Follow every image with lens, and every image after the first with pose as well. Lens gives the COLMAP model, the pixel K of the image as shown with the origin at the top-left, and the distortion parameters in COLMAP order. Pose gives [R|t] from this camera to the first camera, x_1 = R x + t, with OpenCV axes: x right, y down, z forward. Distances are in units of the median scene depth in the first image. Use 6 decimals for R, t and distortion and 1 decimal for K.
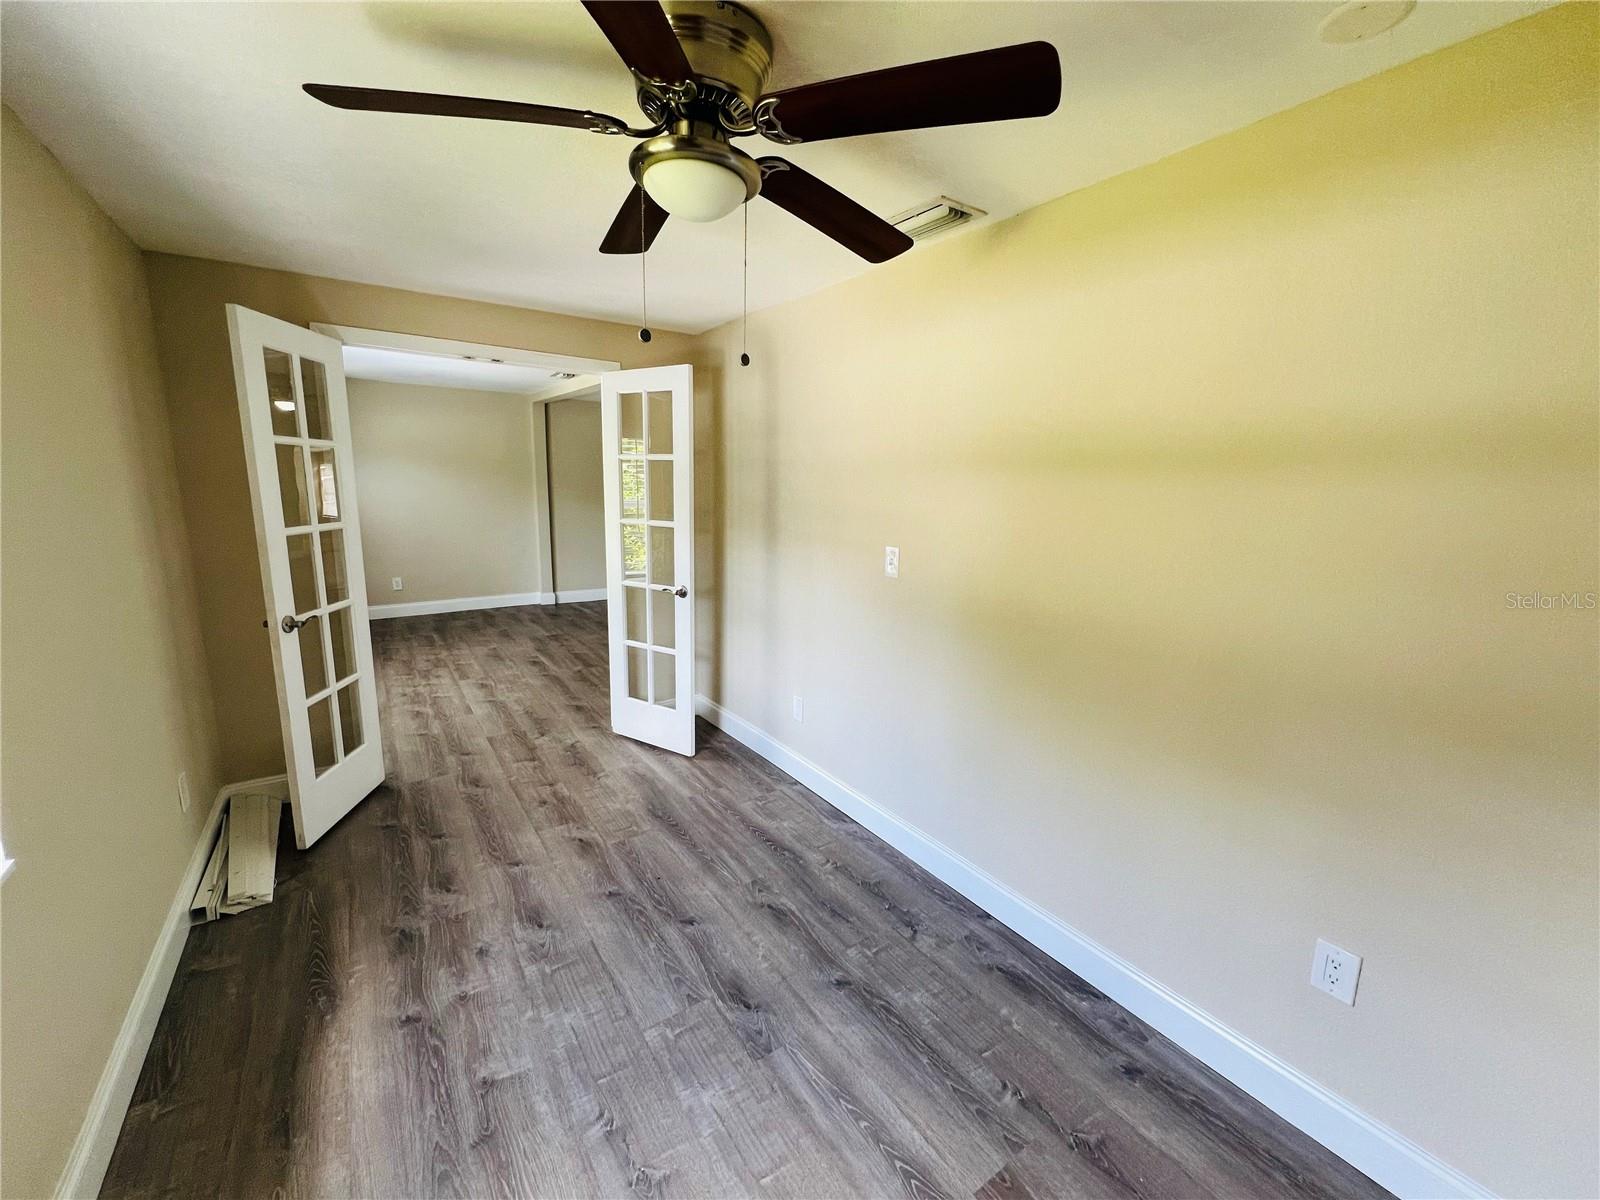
lens RADIAL K [[640.4, 0, 799.5], [0, 640.4, 597.9], [0, 0, 1]] dist [-0.002051, 0.001131]
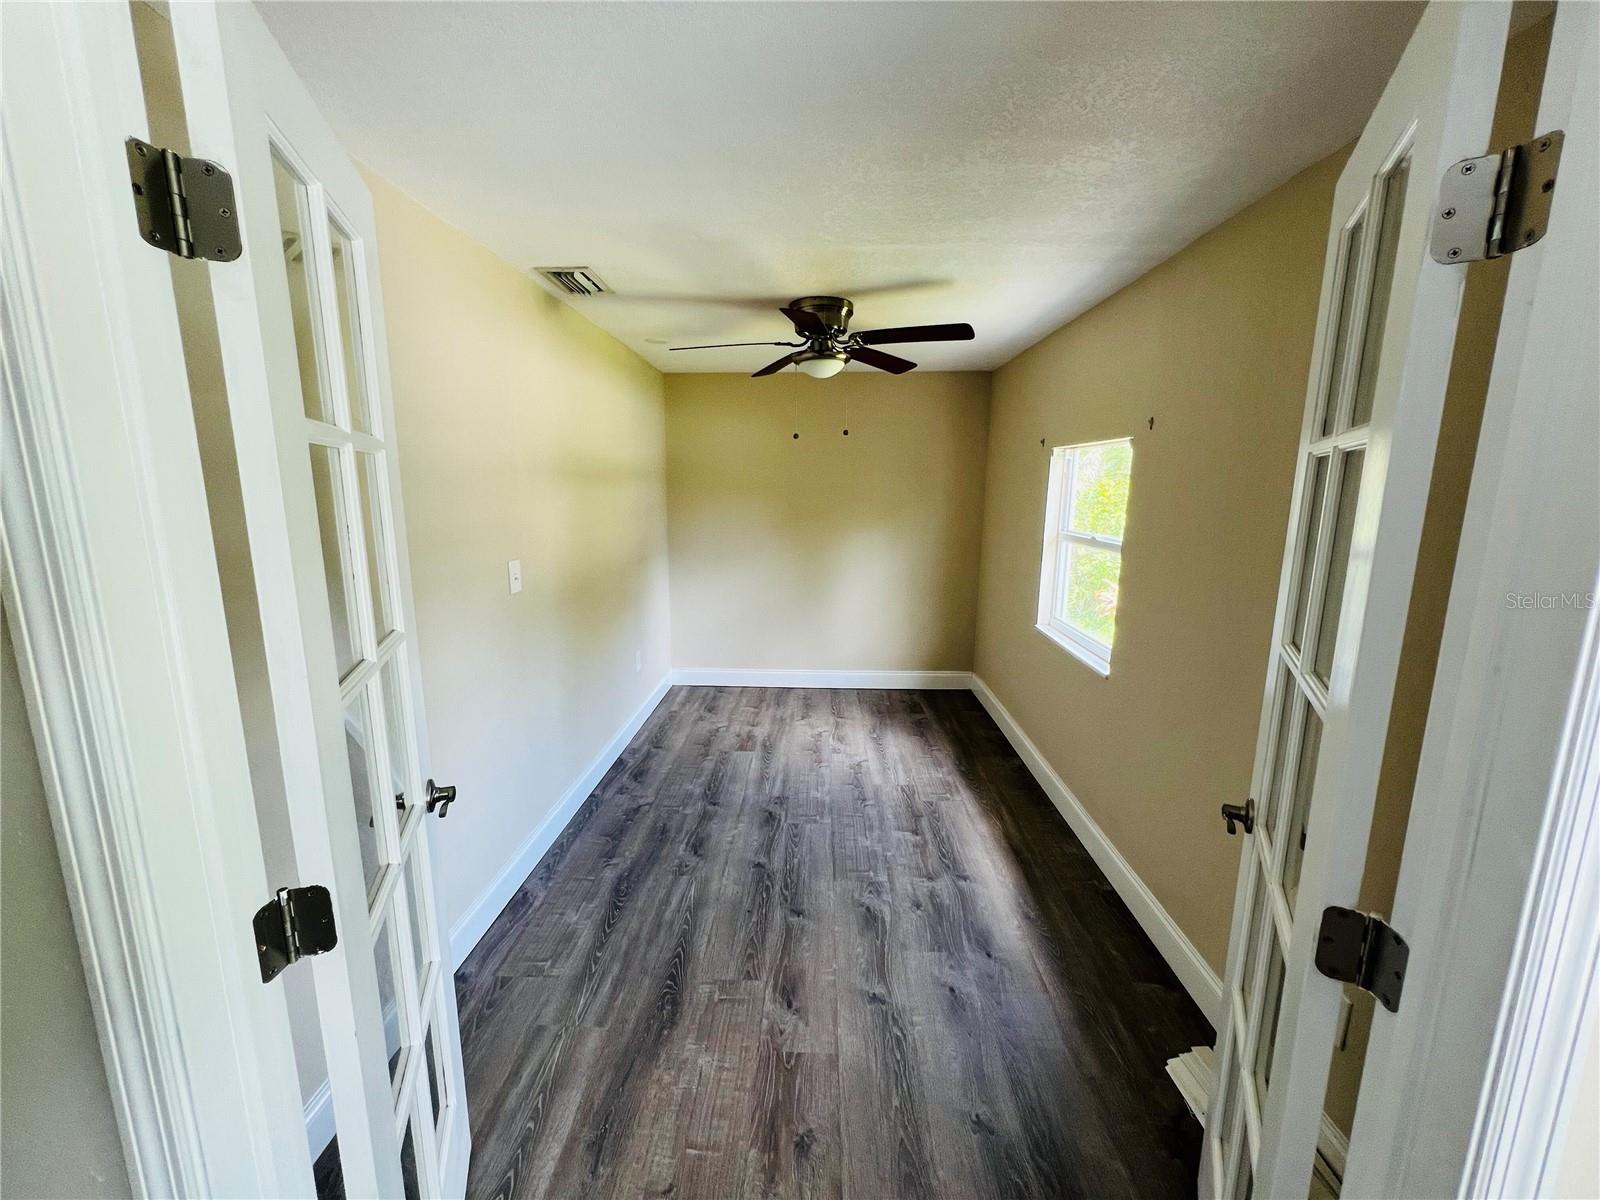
lens RADIAL K [[640.4, 0, 799.5], [0, 640.4, 597.9], [0, 0, 1]] dist [-0.002051, 0.001131]
pose [[-0.800477, -0.131573, 0.584744, -0.925193], [0.085562, 0.940530, 0.328758, -0.371850], [-0.593225, 0.313195, -0.741615, 1.801612]]
